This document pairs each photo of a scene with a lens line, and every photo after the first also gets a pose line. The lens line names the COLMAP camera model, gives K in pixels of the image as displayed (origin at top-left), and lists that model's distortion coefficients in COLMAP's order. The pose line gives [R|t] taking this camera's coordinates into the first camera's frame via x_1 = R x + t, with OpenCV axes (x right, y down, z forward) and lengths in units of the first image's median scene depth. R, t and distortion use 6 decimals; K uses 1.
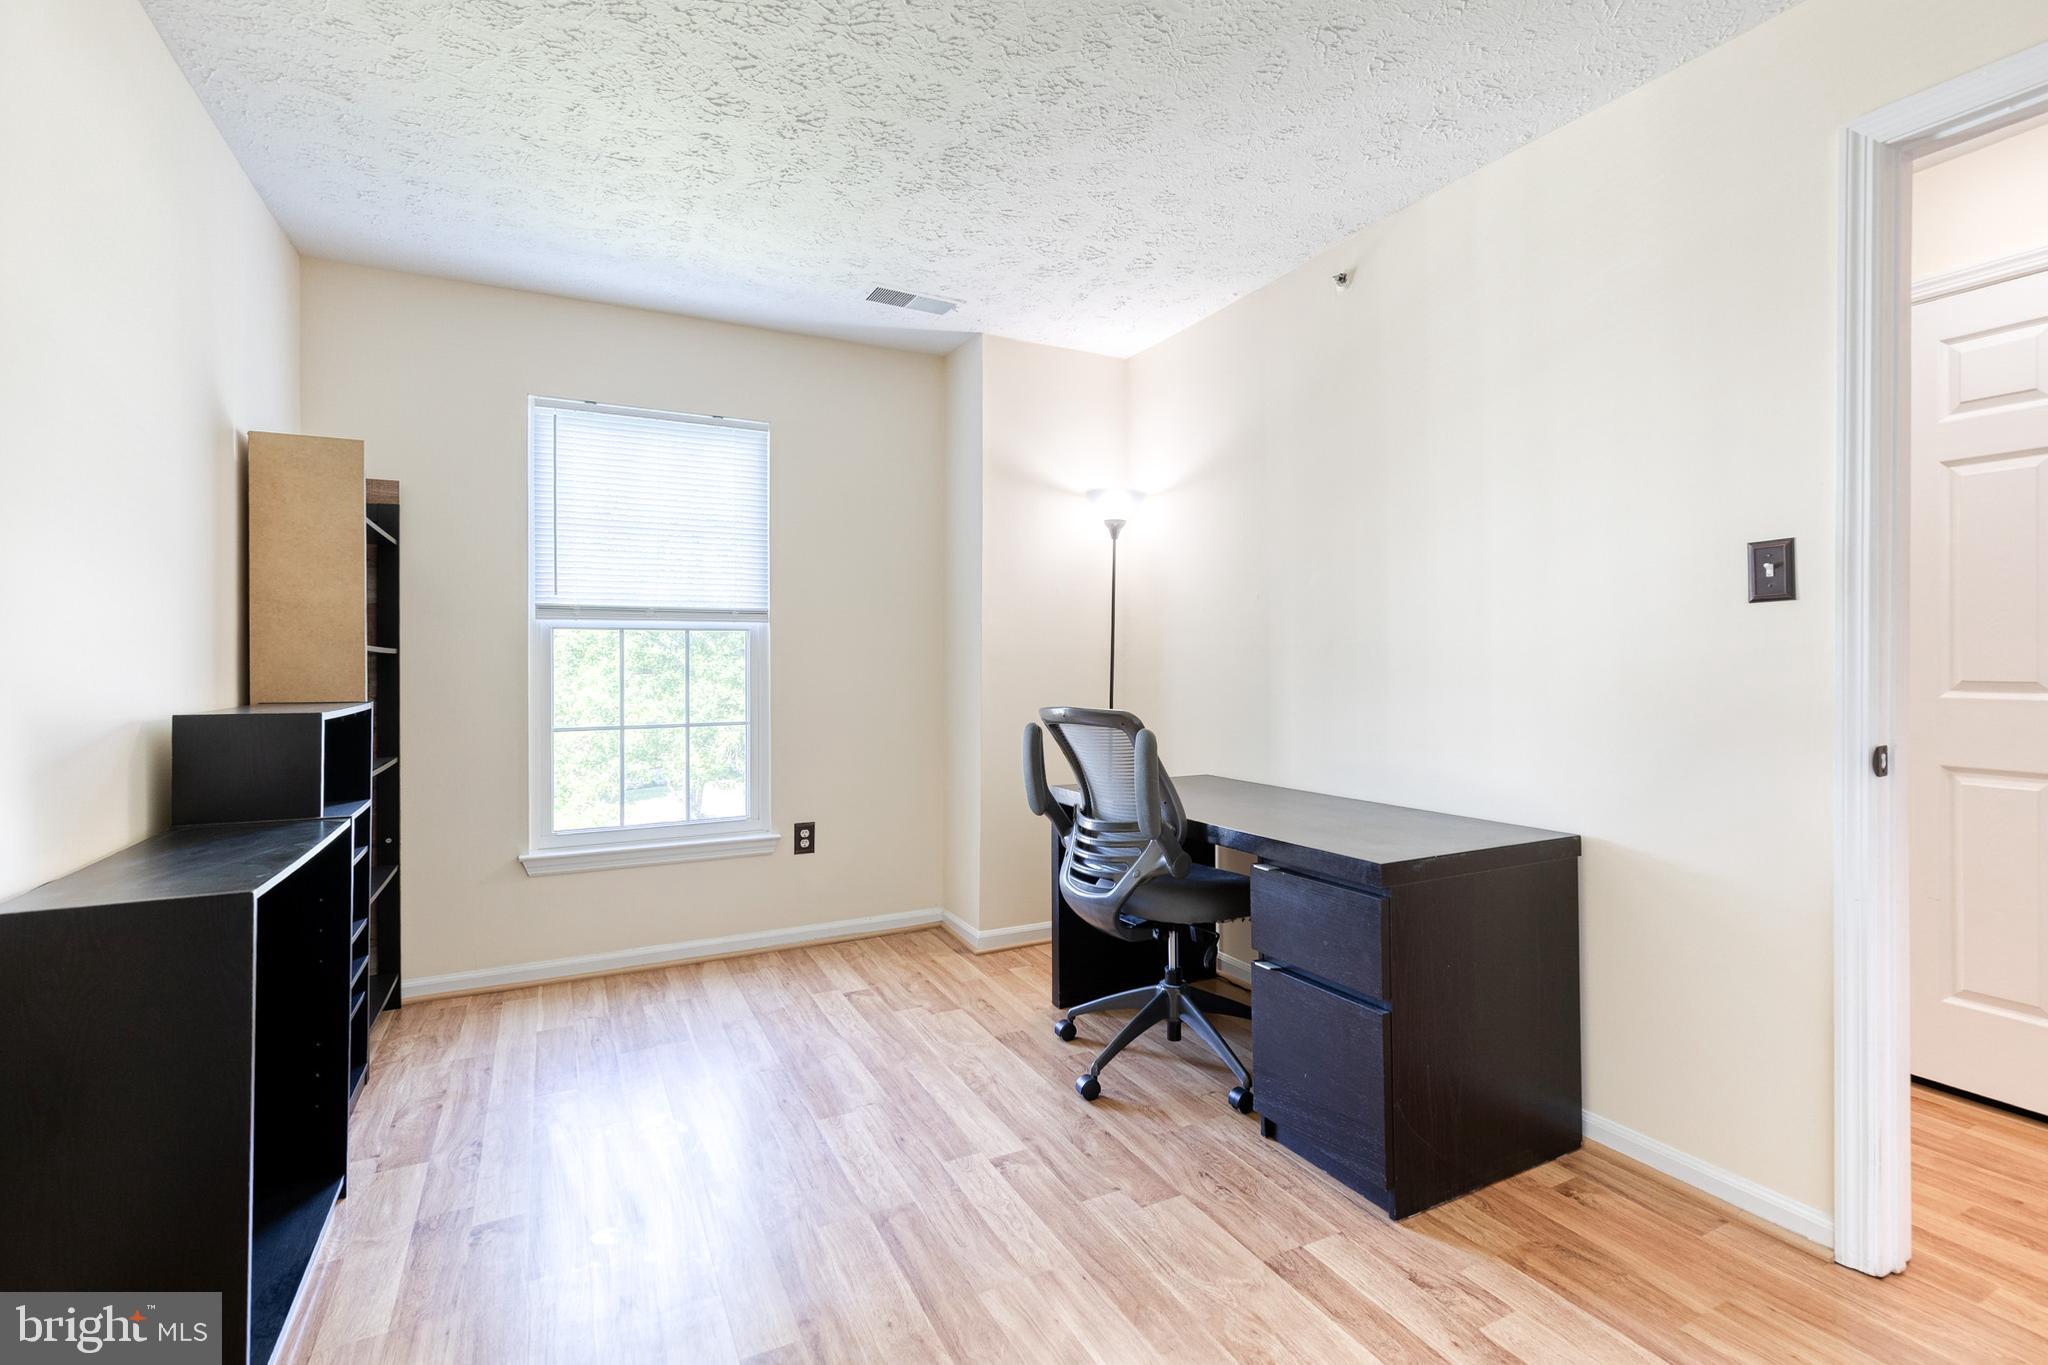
lens RADIAL K [[919.0, 0, 1050.6], [0, 919.0, 692.5], [0, 0, 1]] dist [0.003259, -0.000731]
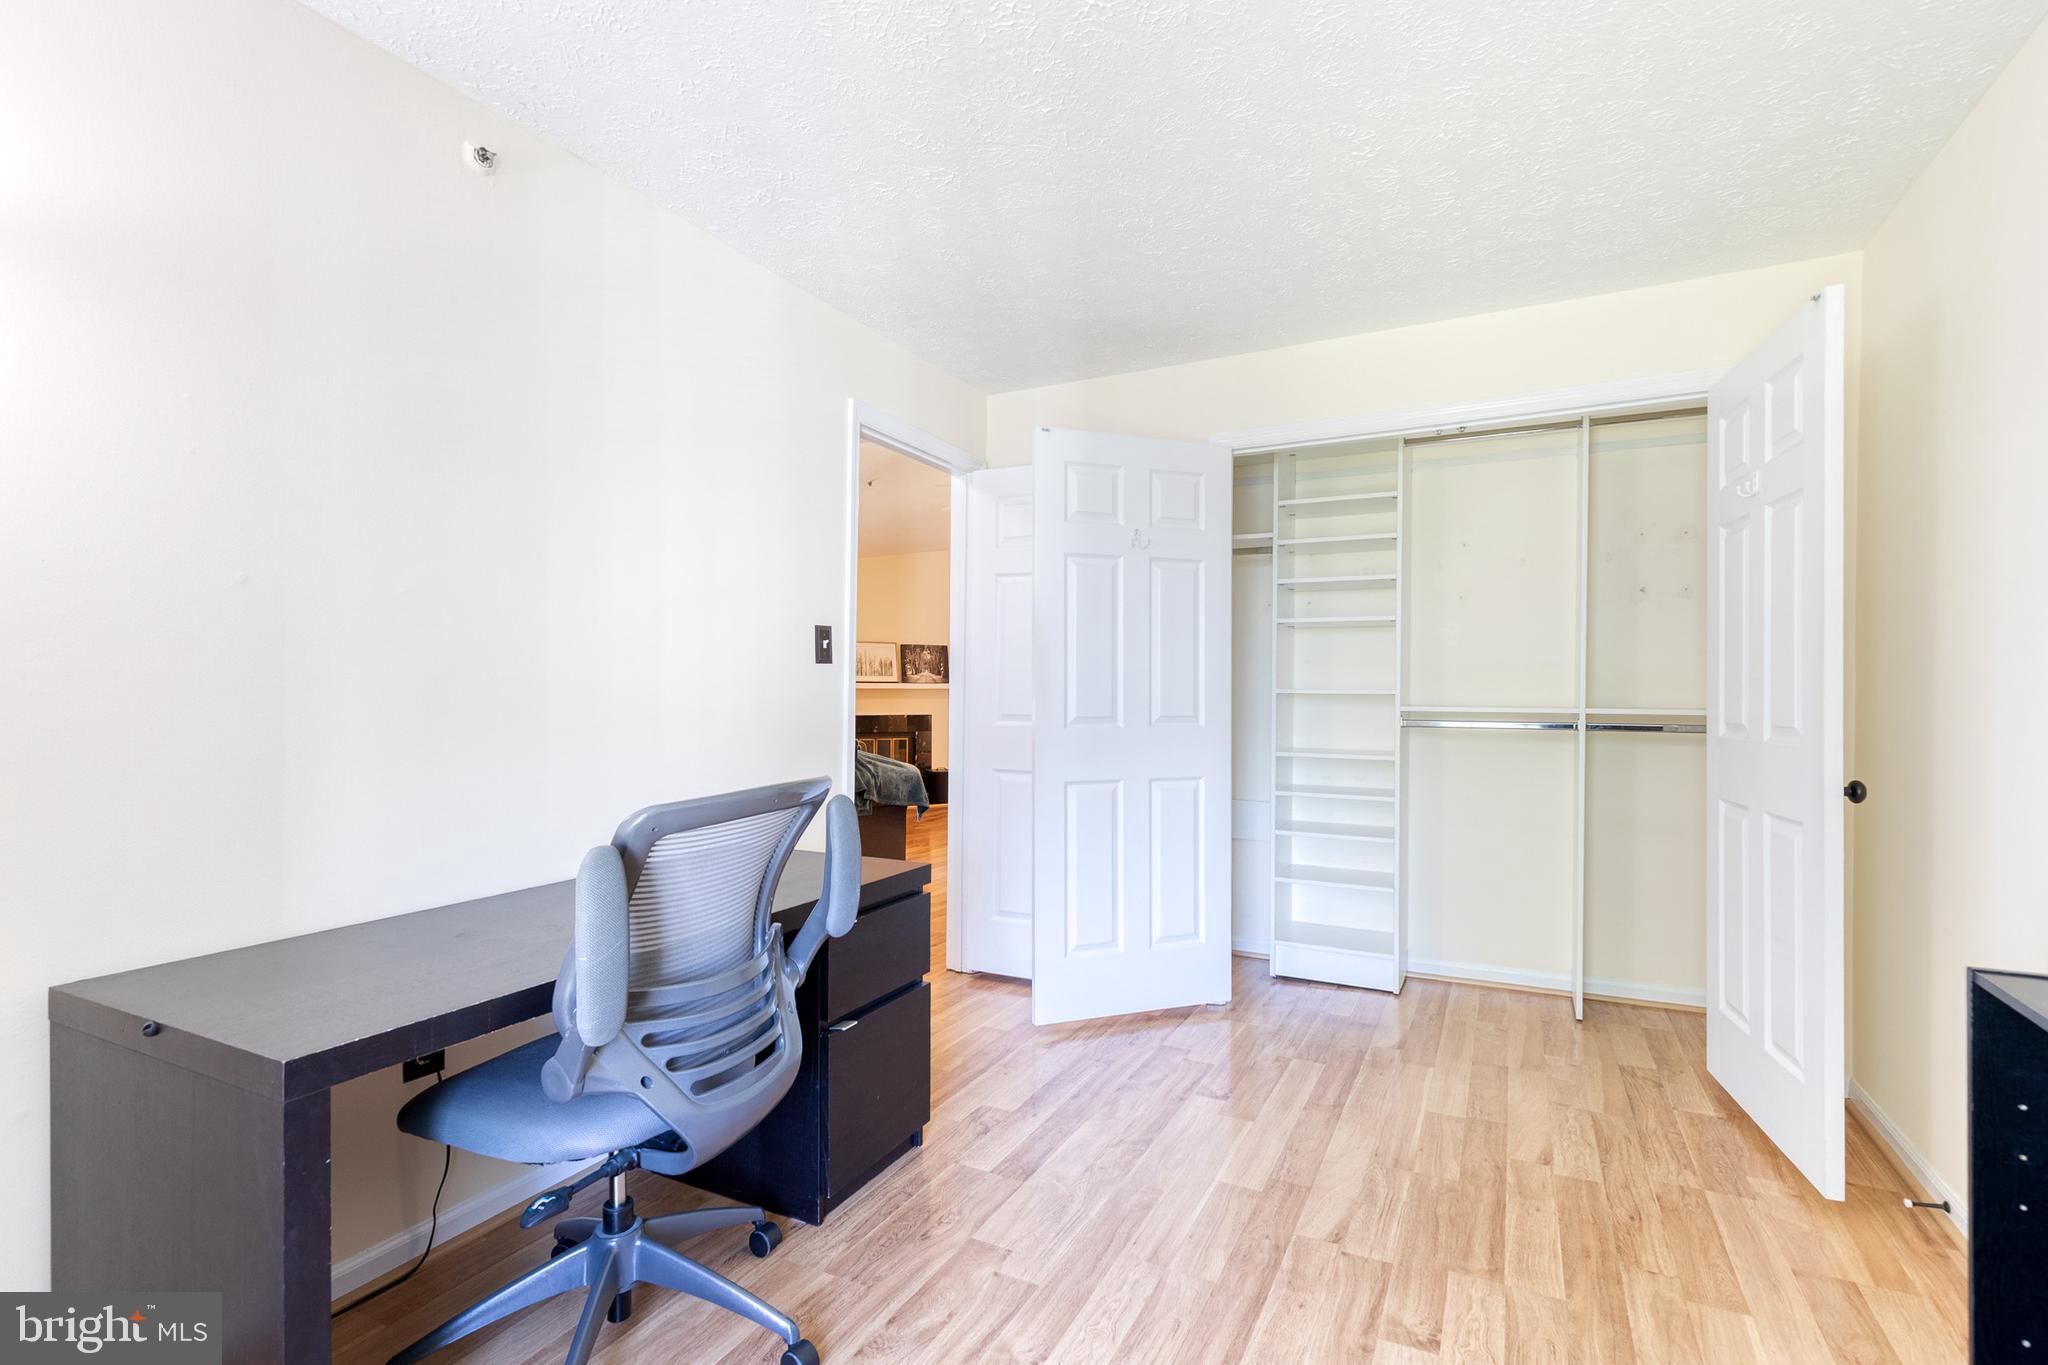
lens RADIAL K [[919.0, 0, 1050.6], [0, 919.0, 692.5], [0, 0, 1]] dist [0.003259, -0.000731]
pose [[-0.570491, -0.001222, 0.821303, -0.787899], [0.027357, 0.999416, 0.020490, -0.068618], [-0.820848, 0.034157, -0.570124, 1.604062]]
